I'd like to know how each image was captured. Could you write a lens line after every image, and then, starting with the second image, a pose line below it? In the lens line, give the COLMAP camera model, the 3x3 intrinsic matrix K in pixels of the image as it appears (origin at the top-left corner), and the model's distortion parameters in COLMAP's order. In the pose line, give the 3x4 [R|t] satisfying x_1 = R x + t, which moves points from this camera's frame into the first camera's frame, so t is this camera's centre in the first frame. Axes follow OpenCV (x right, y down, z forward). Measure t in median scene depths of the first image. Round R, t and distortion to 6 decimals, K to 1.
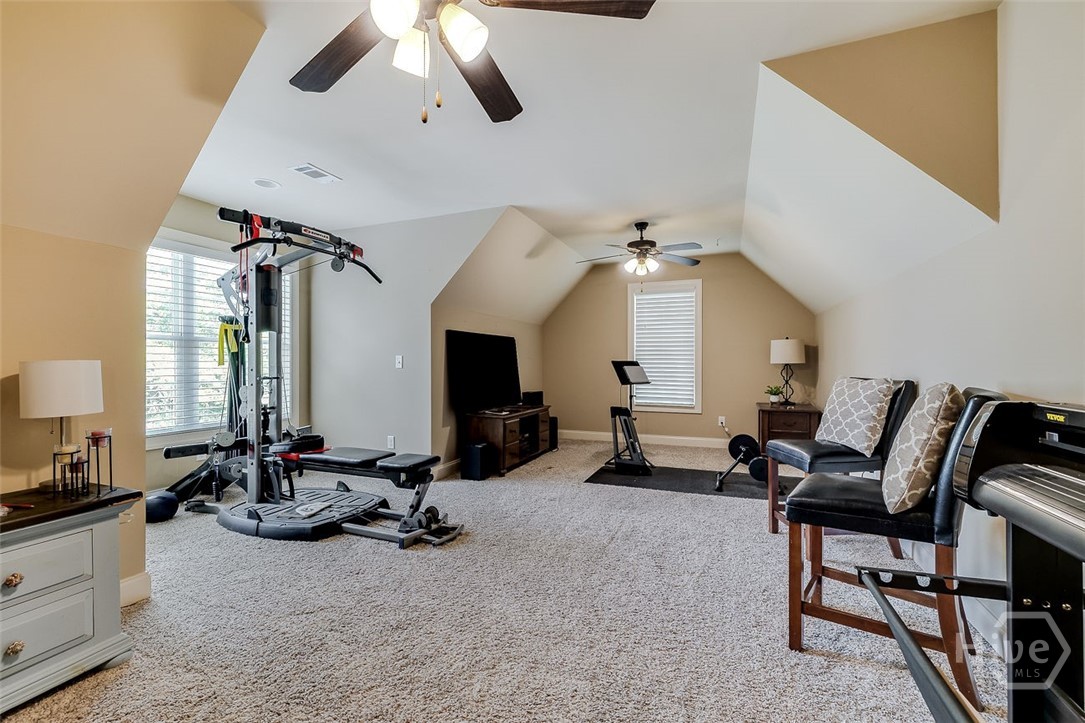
lens RADIAL K [[447.8, 0, 542.5], [0, 447.8, 361.5], [0, 0, 1]] dist [0.000020, 0.000031]
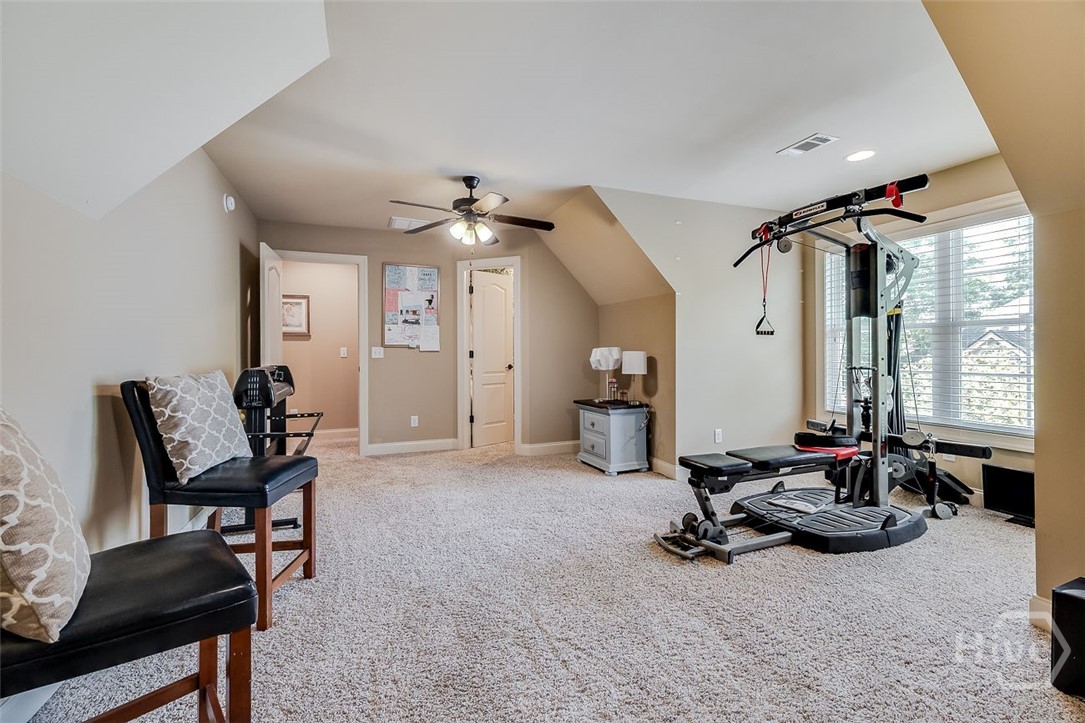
lens RADIAL K [[454.7, 0, 537.9], [0, 454.7, 348.6], [0, 0, 1]] dist [0.001474, 0.000268]
pose [[-0.735765, -0.001071, -0.677236, 0.527950], [0.002275, 0.999989, -0.004052, -0.000820], [0.677233, -0.004522, -0.735754, 1.312993]]
